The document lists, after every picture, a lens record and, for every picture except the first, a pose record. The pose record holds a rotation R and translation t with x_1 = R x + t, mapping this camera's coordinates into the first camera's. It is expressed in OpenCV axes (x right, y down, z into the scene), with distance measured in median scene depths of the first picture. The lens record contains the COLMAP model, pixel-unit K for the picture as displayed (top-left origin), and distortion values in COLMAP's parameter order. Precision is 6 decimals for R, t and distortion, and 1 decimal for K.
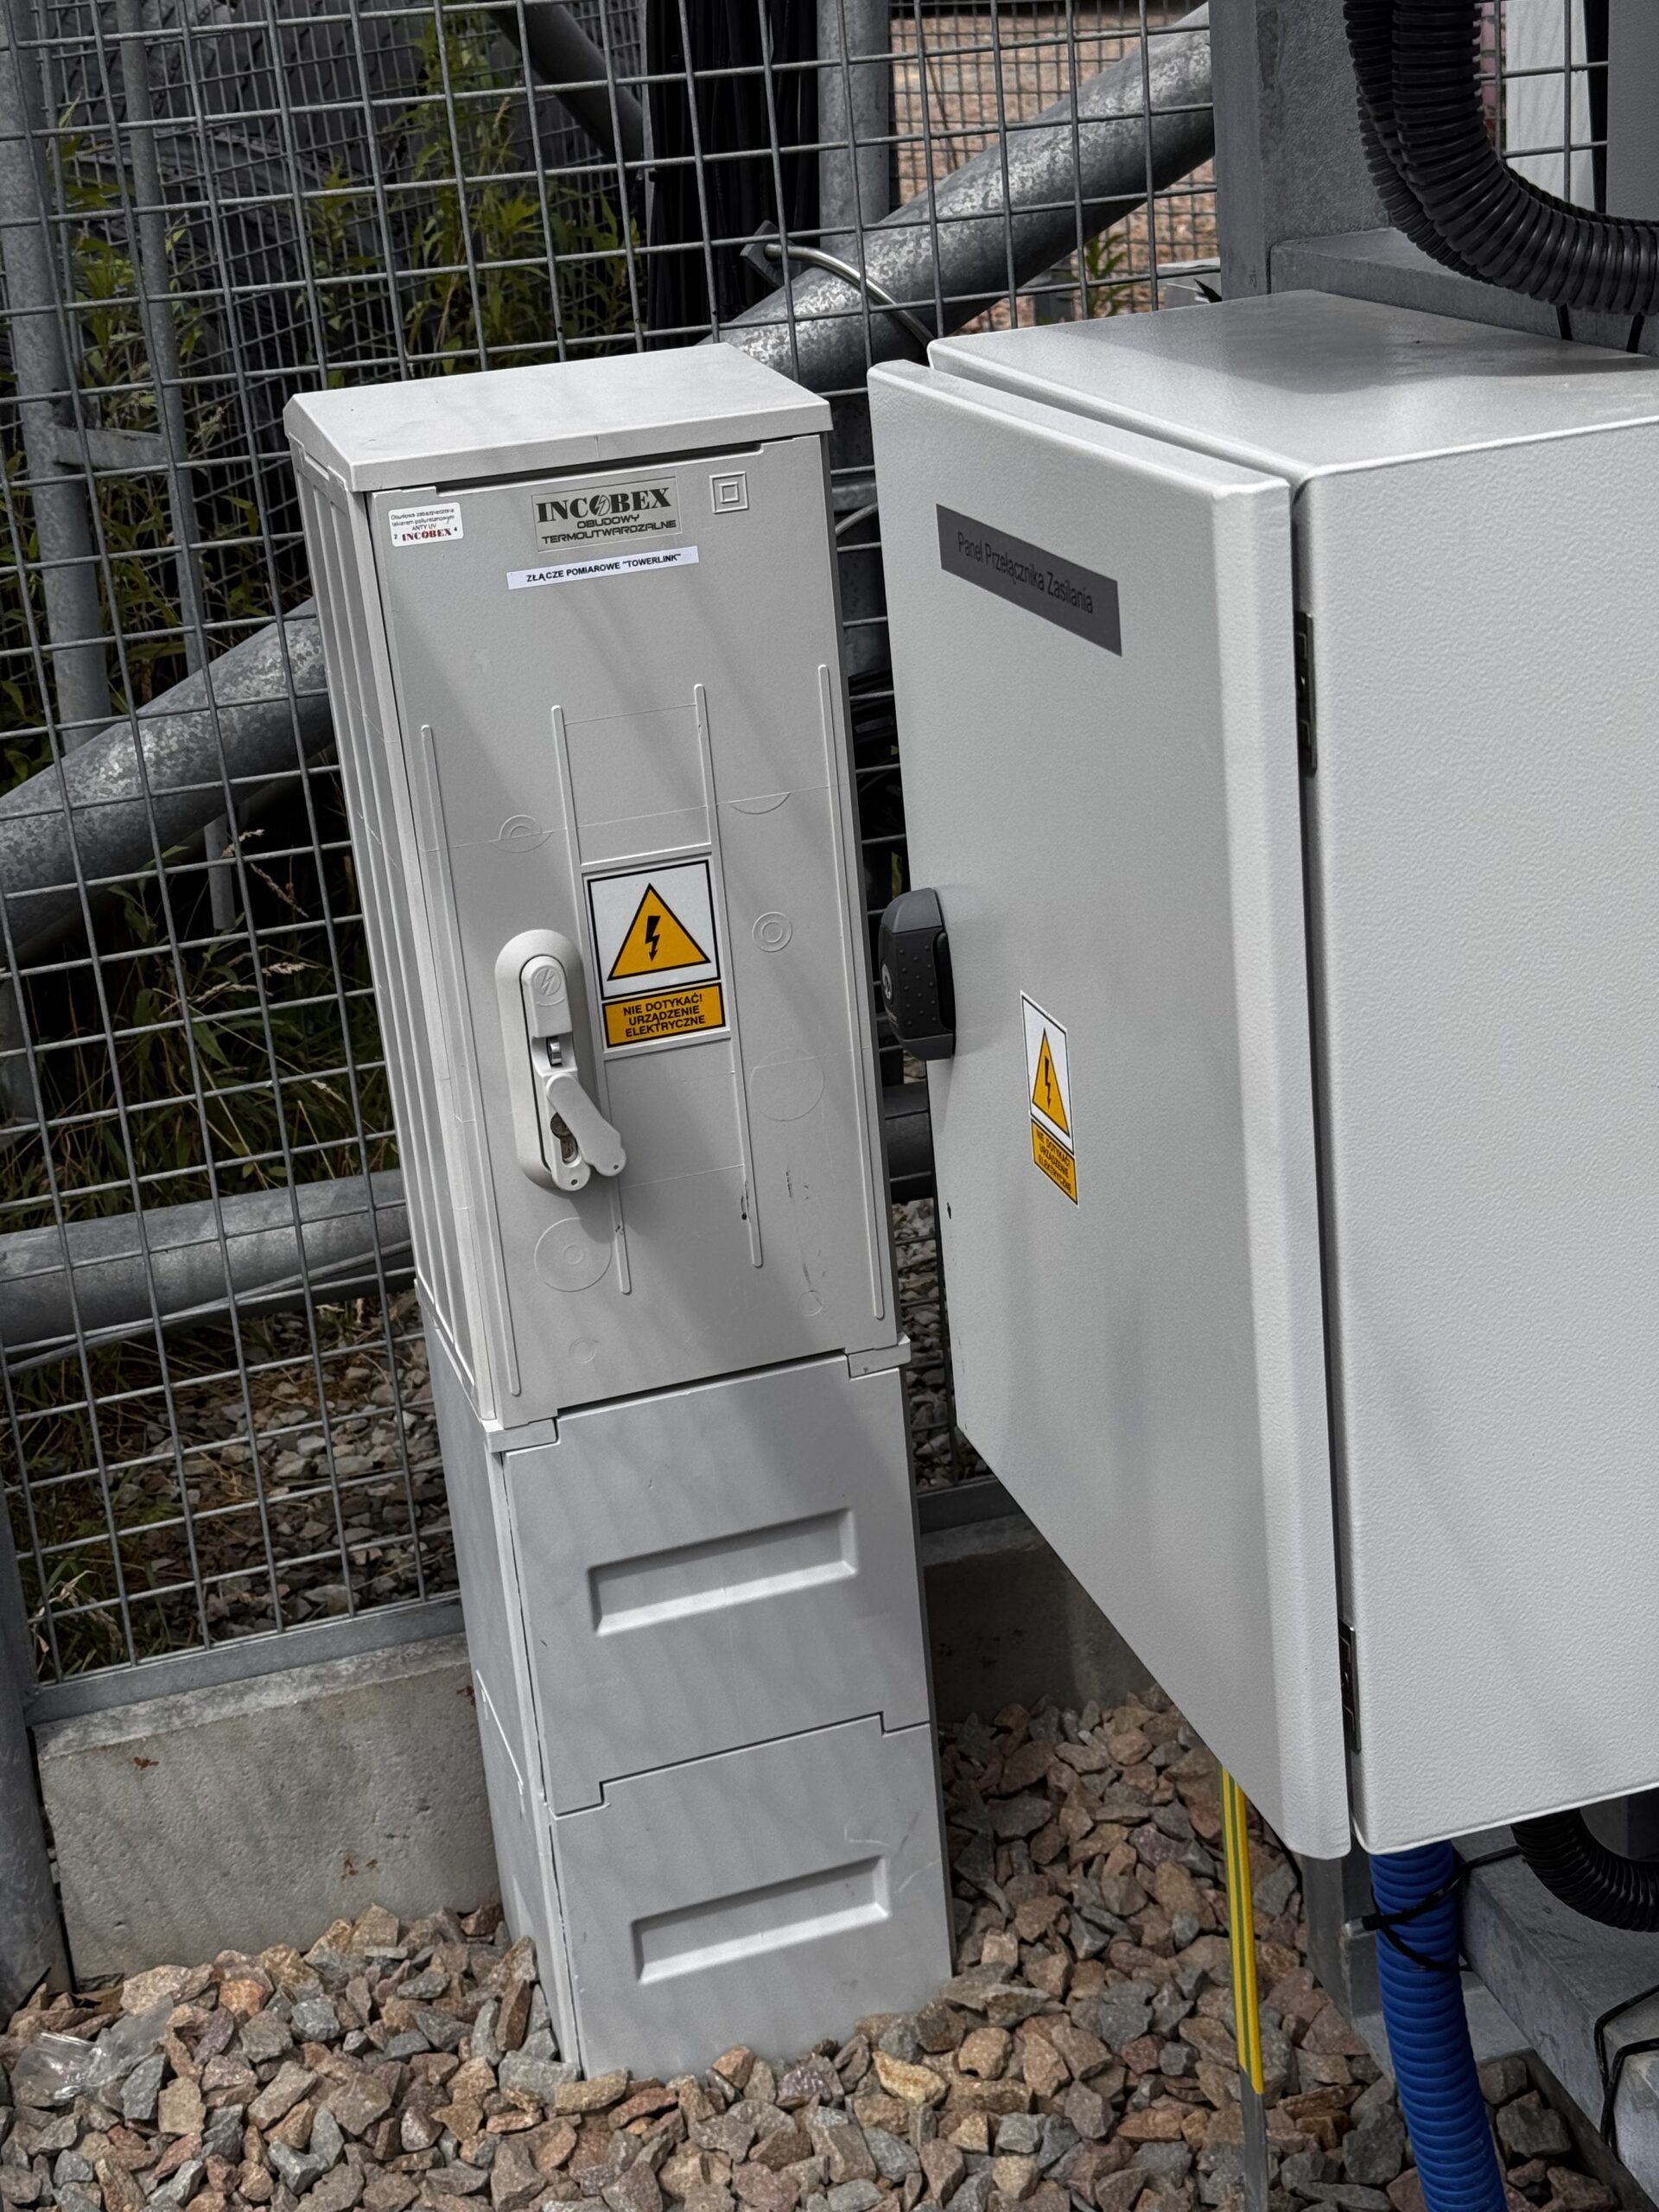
lens RADIAL K [[3070.6, 0, 829.5], [0, 3070.6, 1106.0], [0, 0, 1]] dist [0.190799, -0.386445]
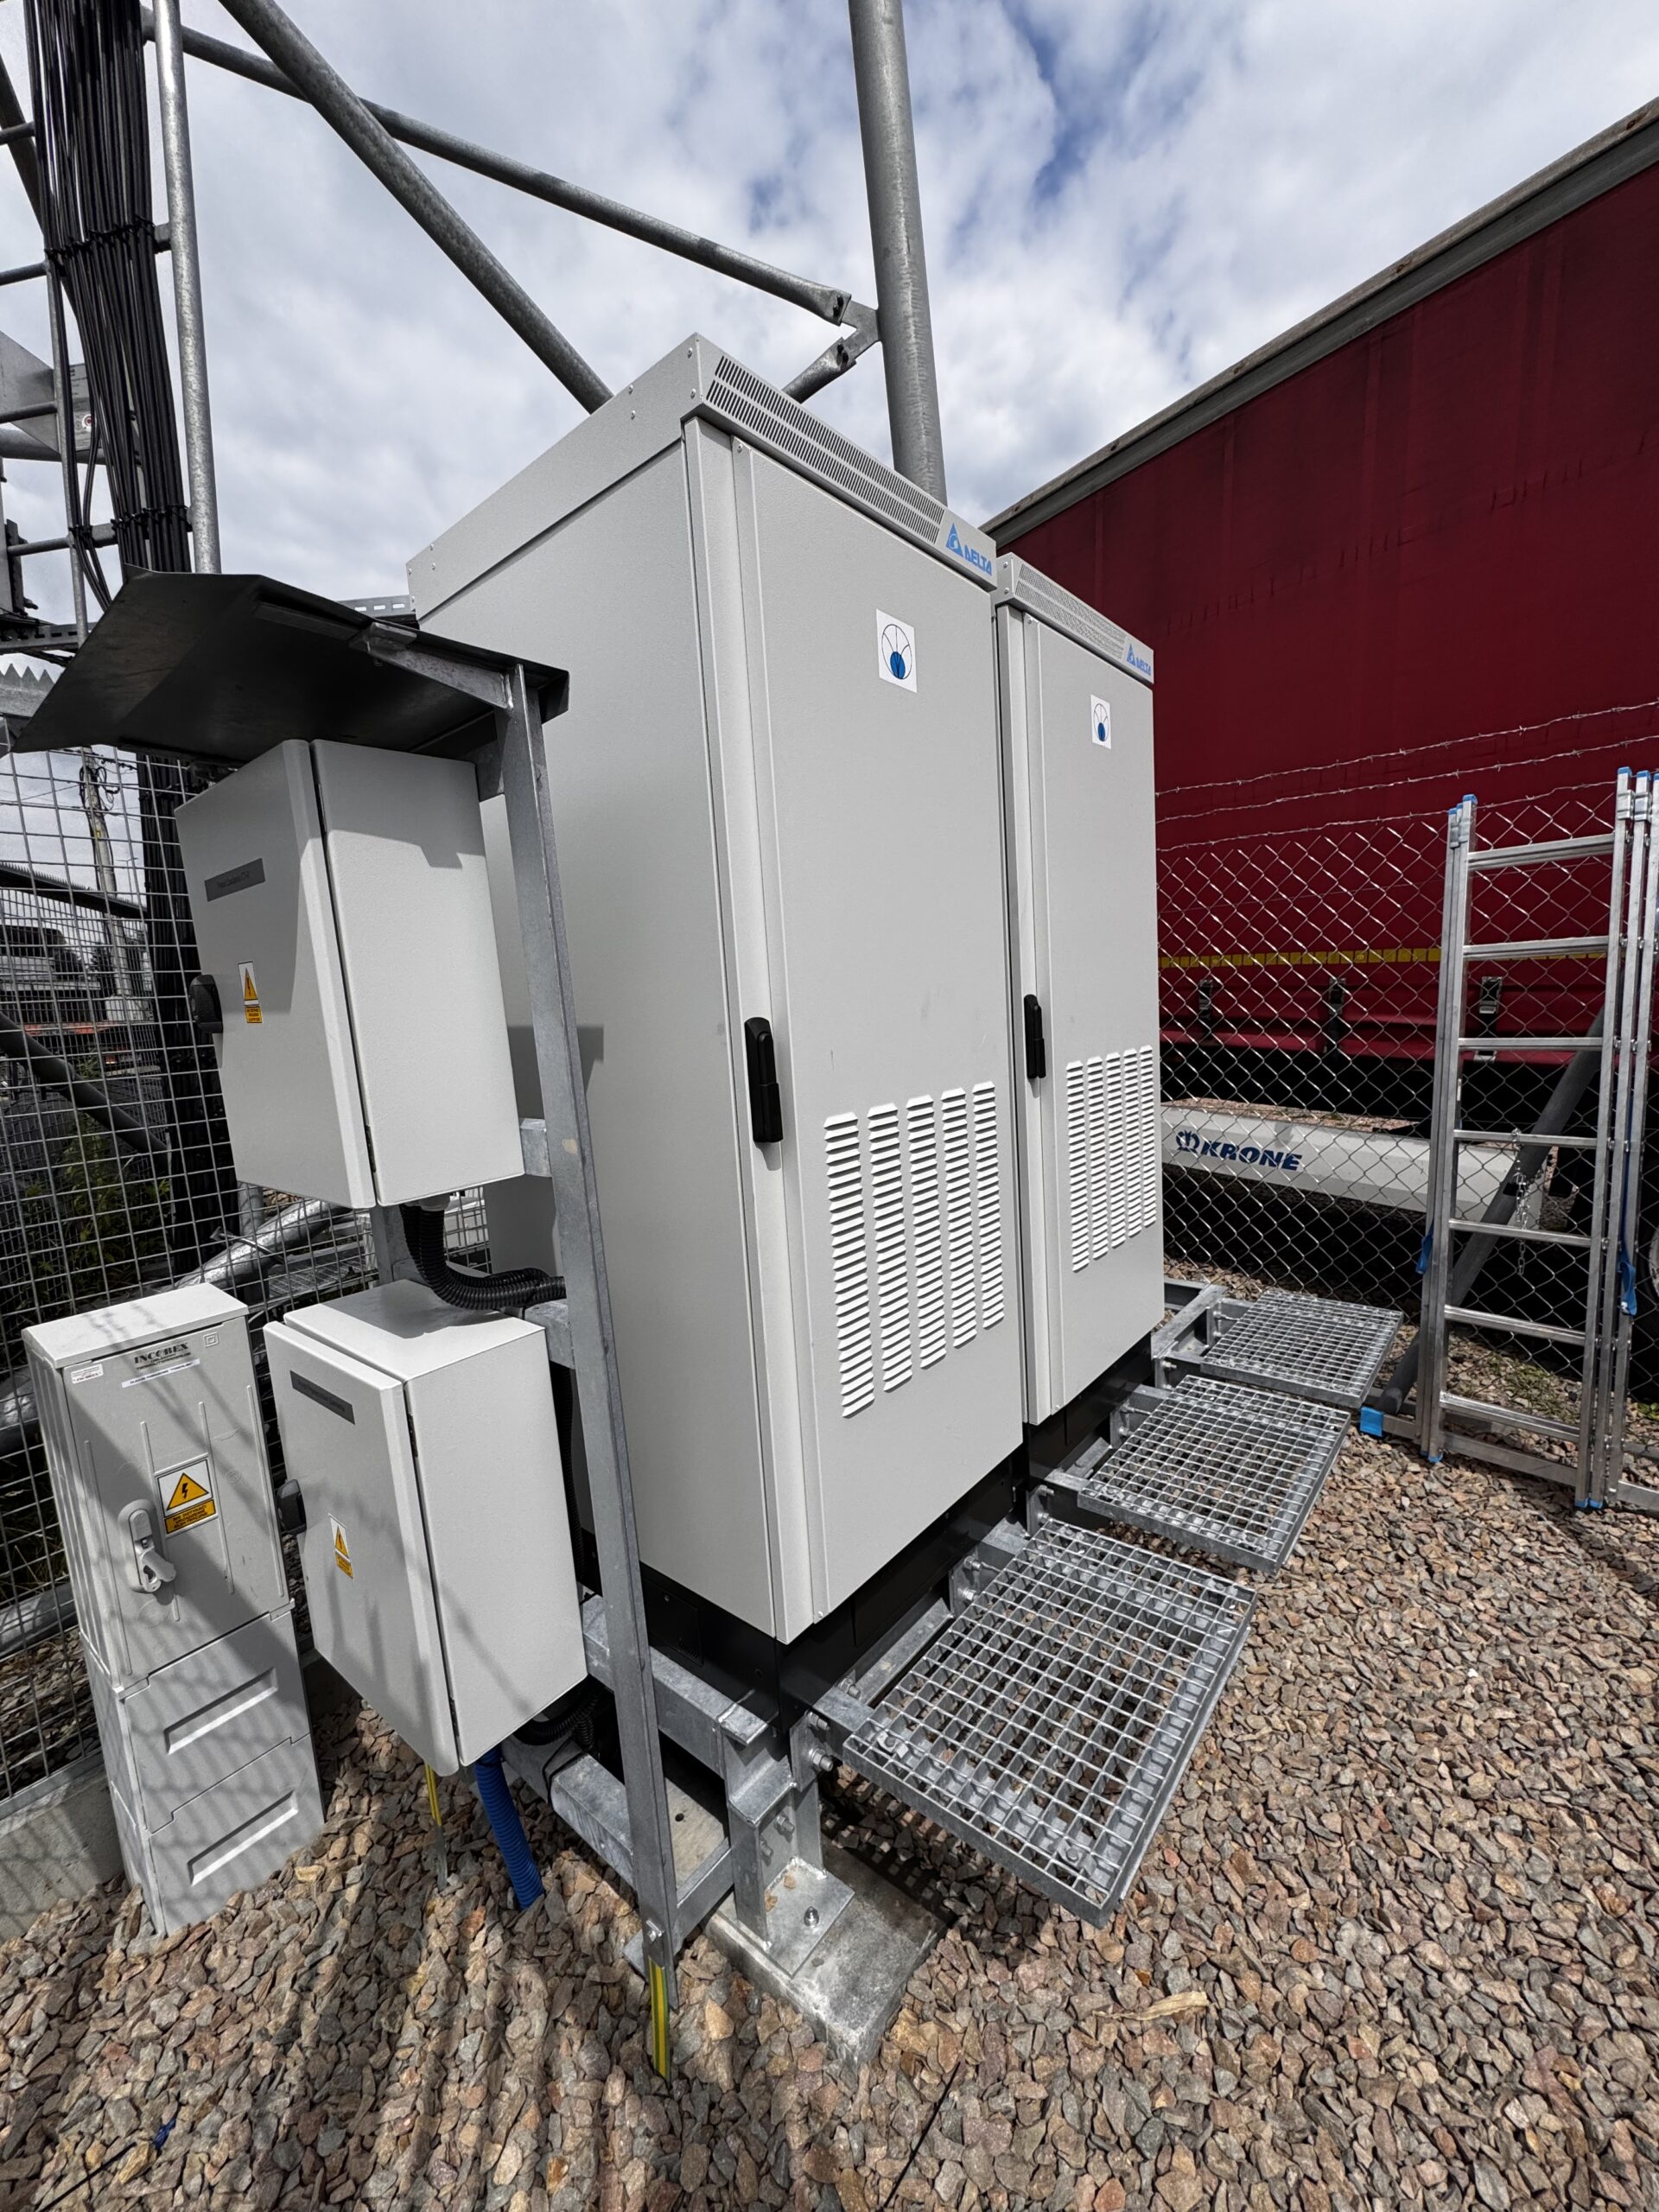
lens RADIAL K [[890.2, 0, 829.5], [0, 890.2, 1106.0], [0, 0, 1]] dist [0.000703, 0.000463]
pose [[0.831159, -0.042396, 0.554416, -0.001252], [0.192847, 0.957179, -0.215913, -0.094693], [-0.521521, 0.286375, 0.803744, -0.108992]]
